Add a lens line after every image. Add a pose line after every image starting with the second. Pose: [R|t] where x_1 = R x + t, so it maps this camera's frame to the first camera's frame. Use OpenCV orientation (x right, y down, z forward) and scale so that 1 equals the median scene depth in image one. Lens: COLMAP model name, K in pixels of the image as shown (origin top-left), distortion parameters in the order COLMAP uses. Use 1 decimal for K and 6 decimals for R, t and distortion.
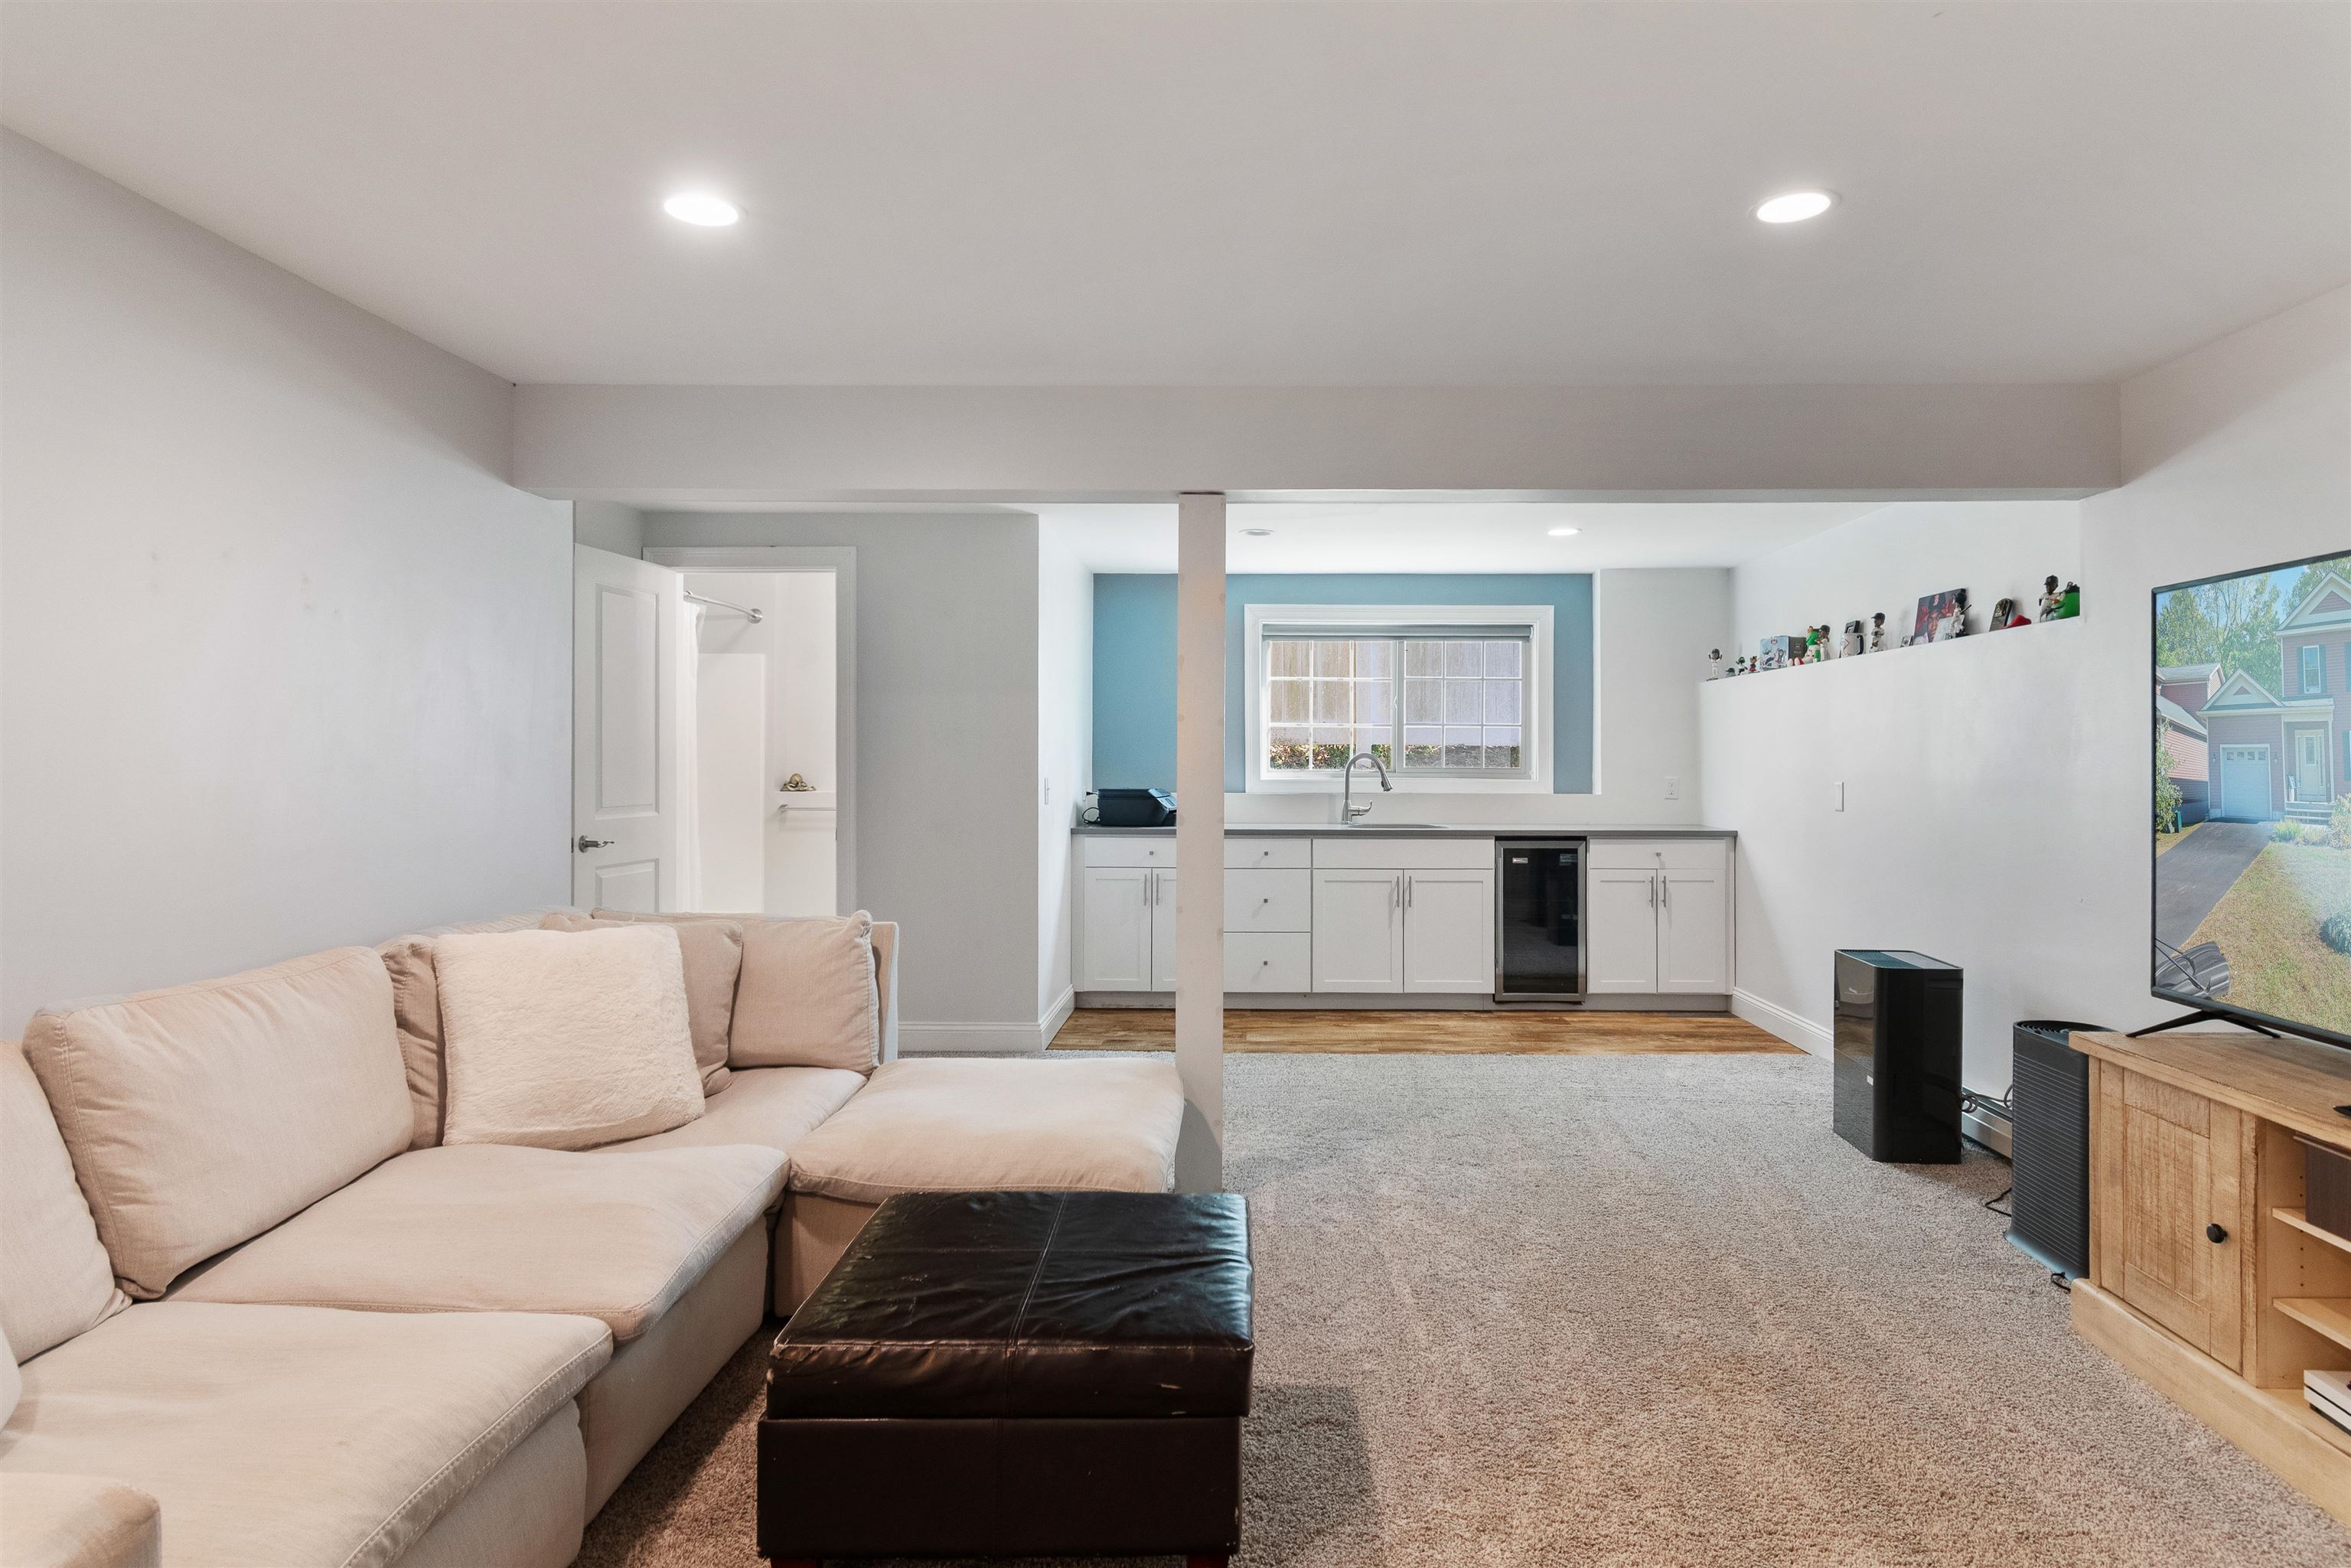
lens RADIAL K [[1304.9, 0, 1280.7], [0, 1304.9, 744.5], [0, 0, 1]] dist [0.000038, -0.003215]
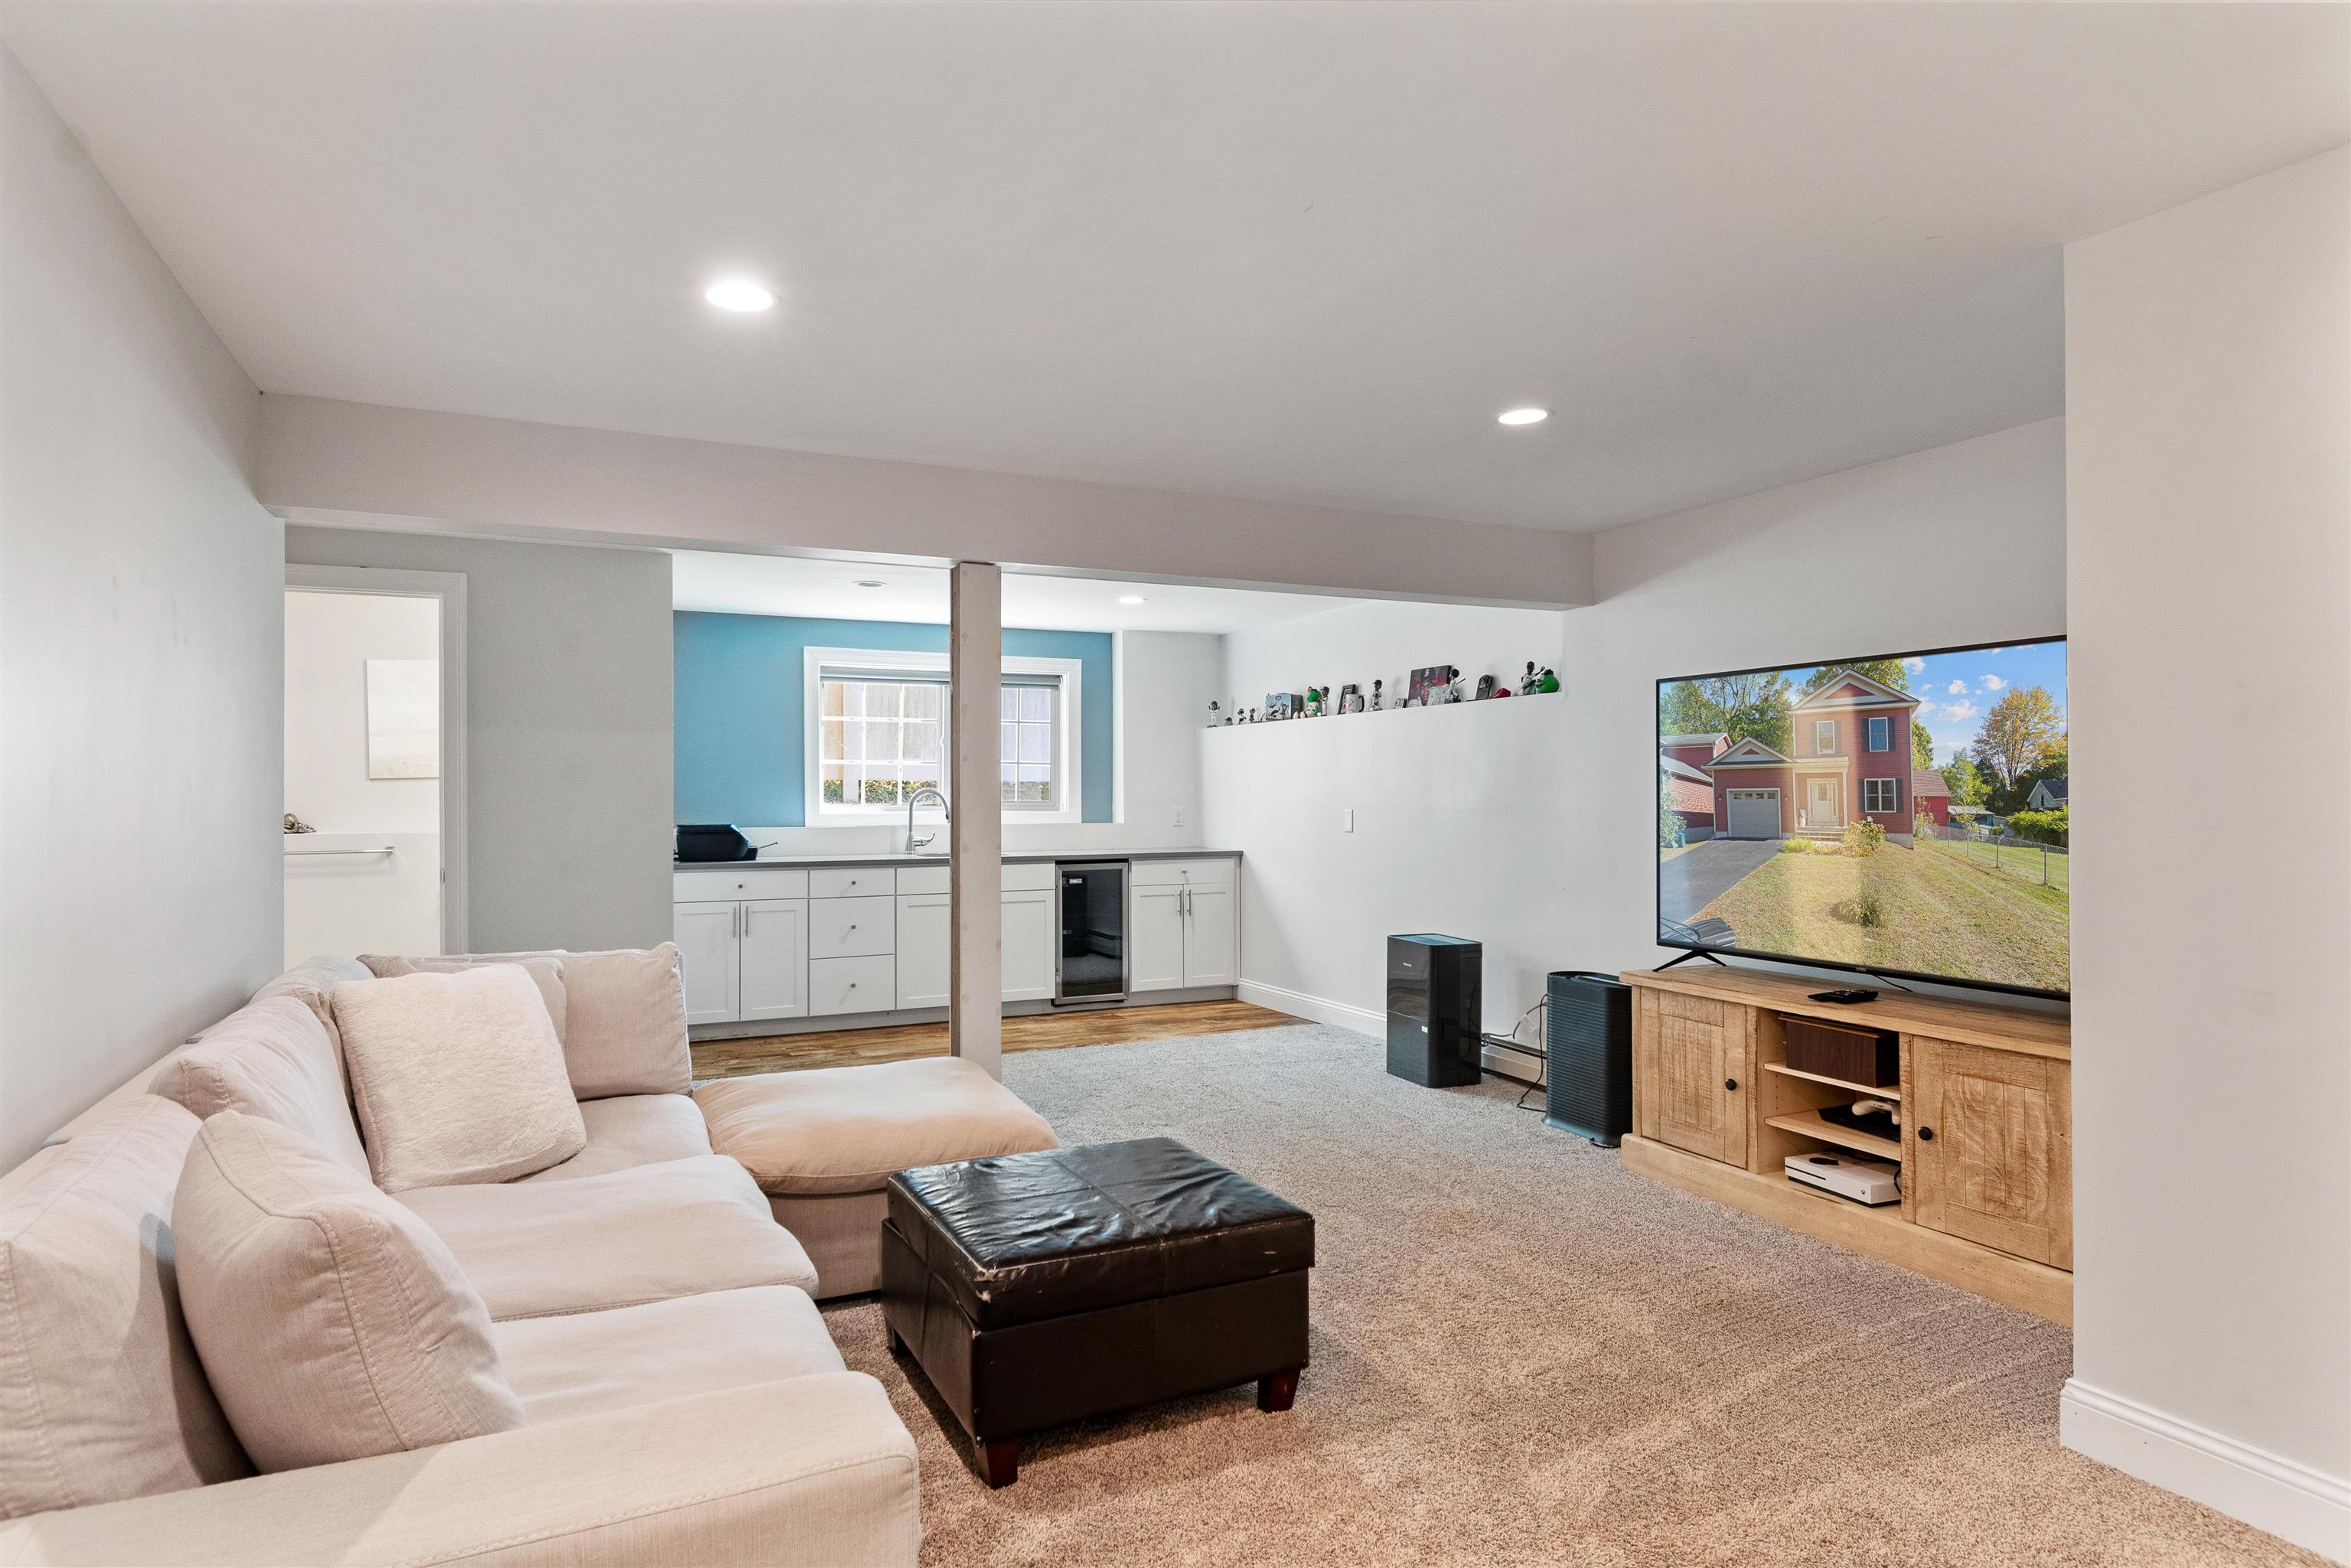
lens RADIAL K [[1253.6, 0, 1182.2], [0, 1253.6, 779.4], [0, 0, 1]] dist [0.000607, -0.002034]
pose [[0.904387, -0.000219, 0.426713, -0.205897], [0.000112, 1.000000, 0.000276, -0.001210], [-0.426713, -0.000201, 0.904387, -0.042038]]
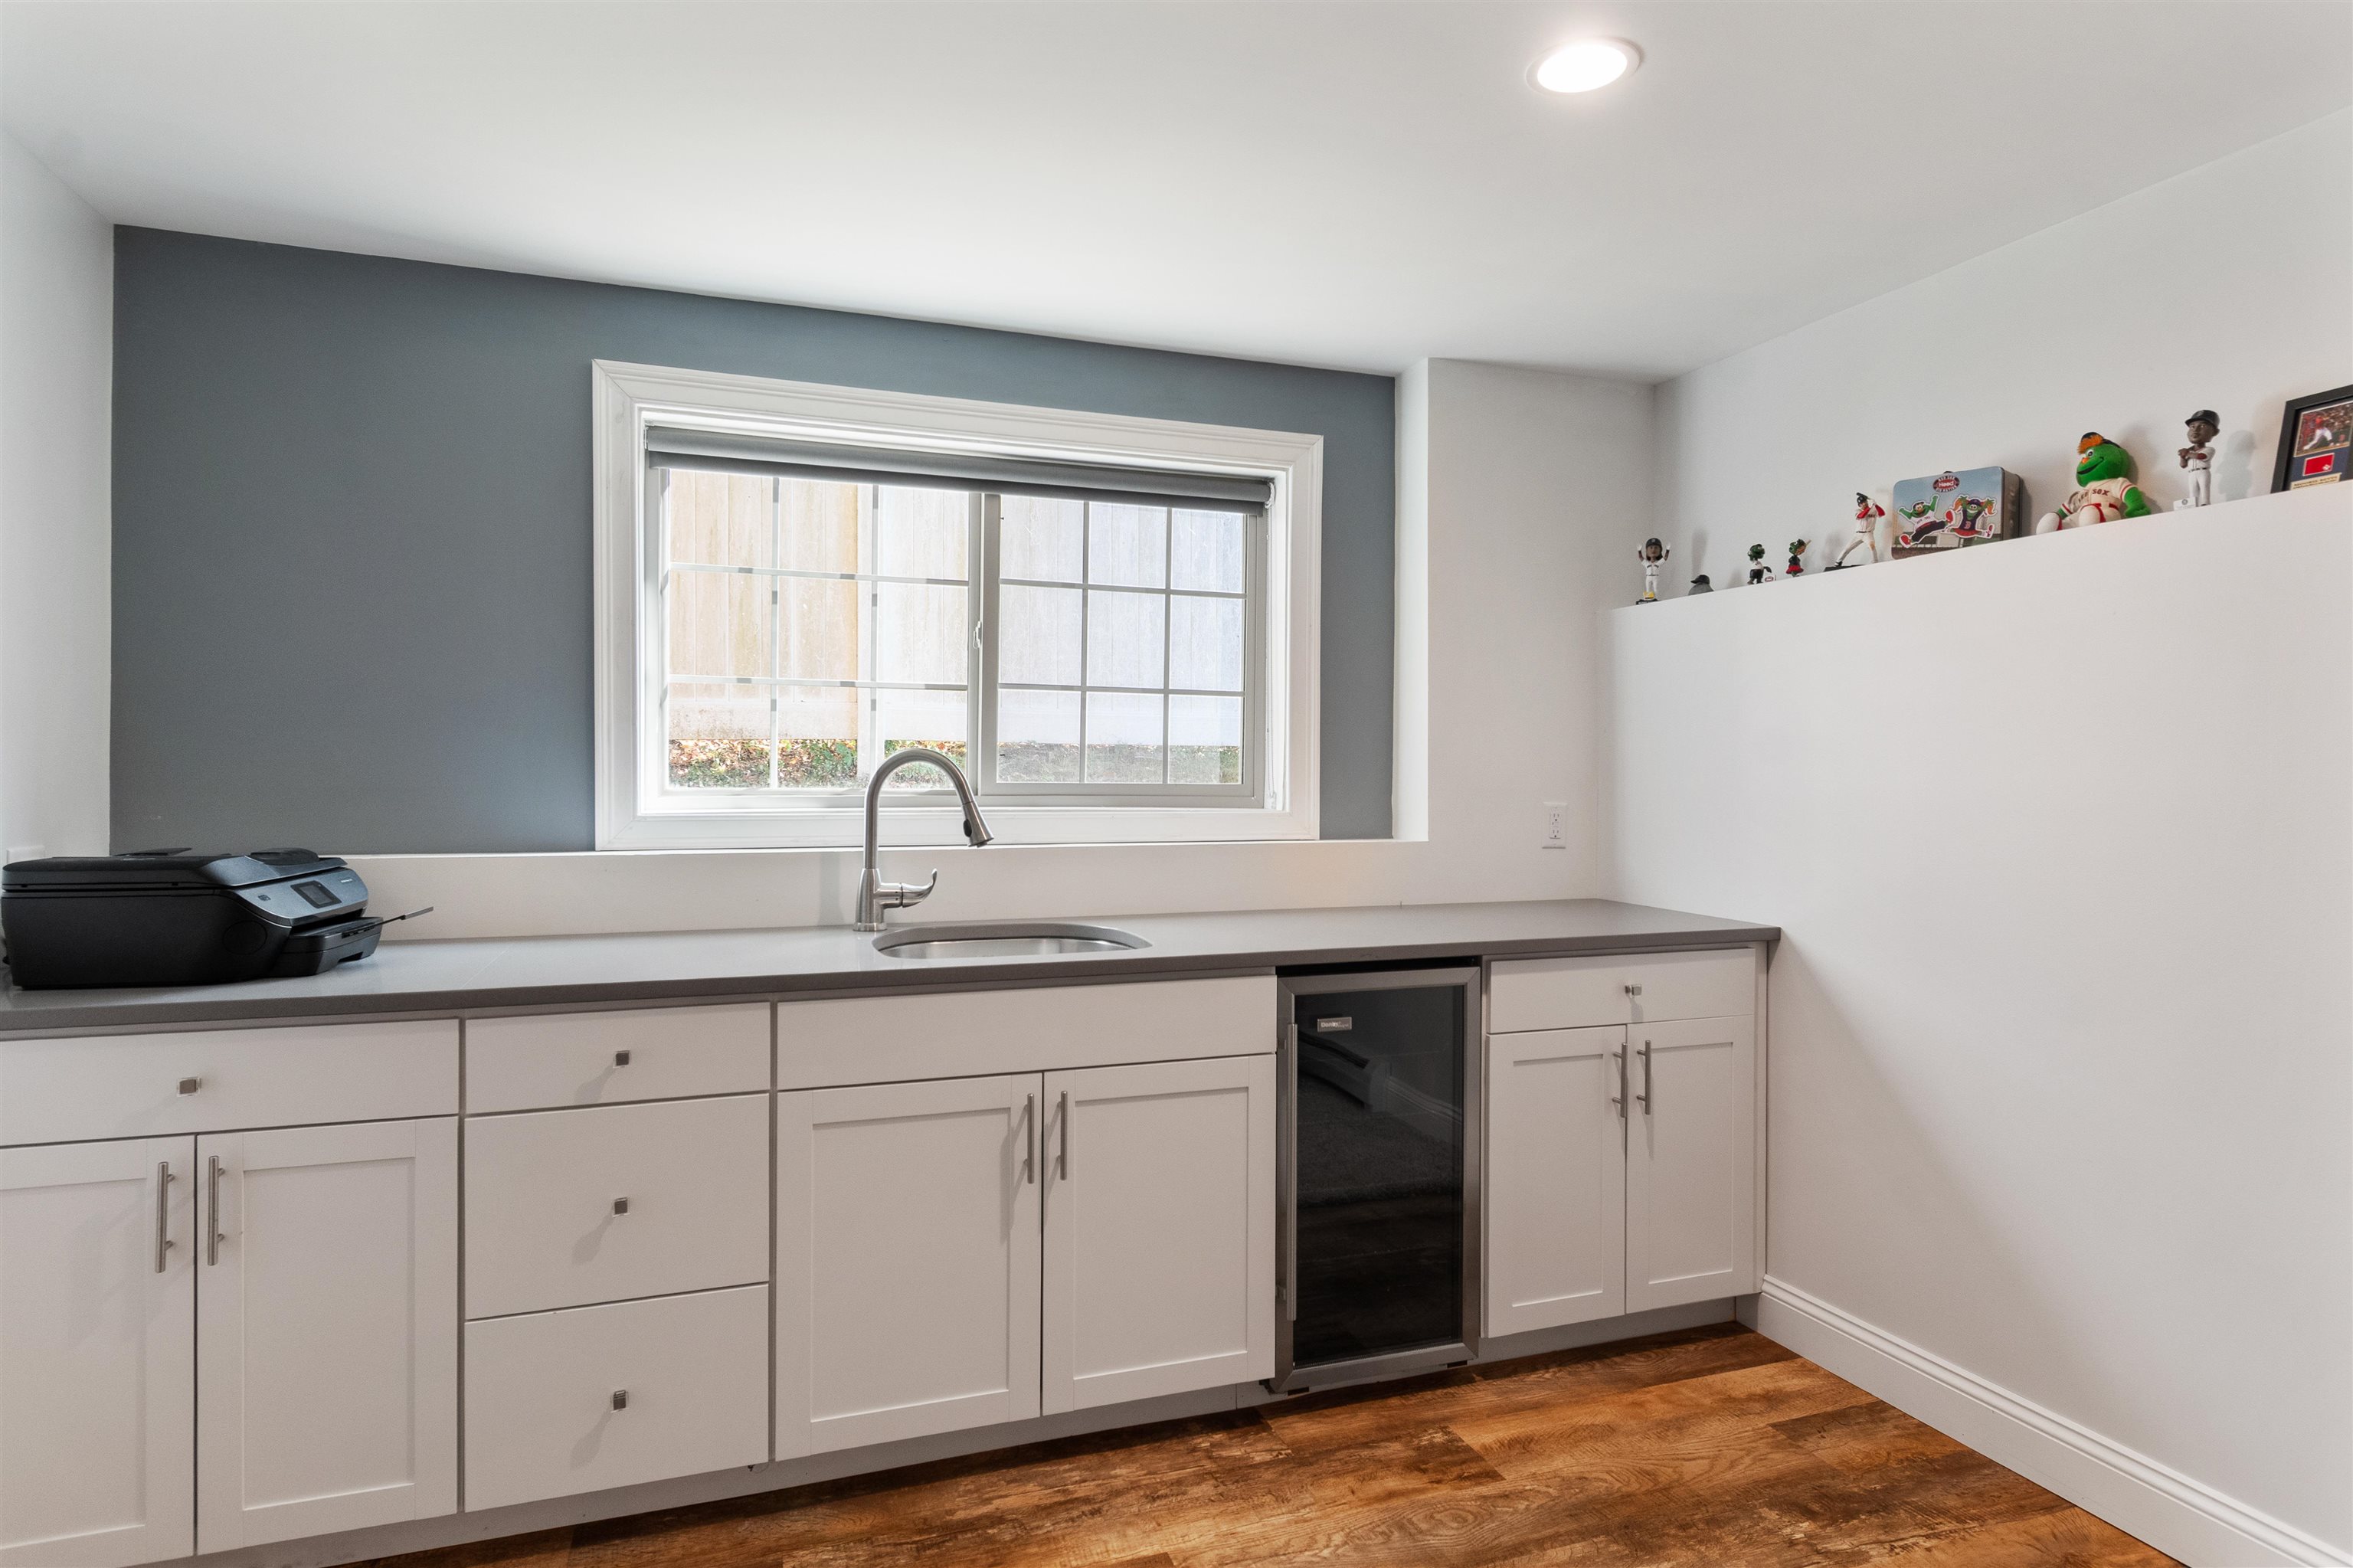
lens RADIAL K [[1254.7, 0, 1183.2], [0, 1254.7, 779.4], [0, 0, 1]] dist [0.000607, -0.002034]
pose [[0.945436, 0.000336, 0.325809, 0.018480], [-0.007165, 0.999779, 0.019762, 0.008653], [-0.325730, -0.021018, 0.945229, 0.667843]]
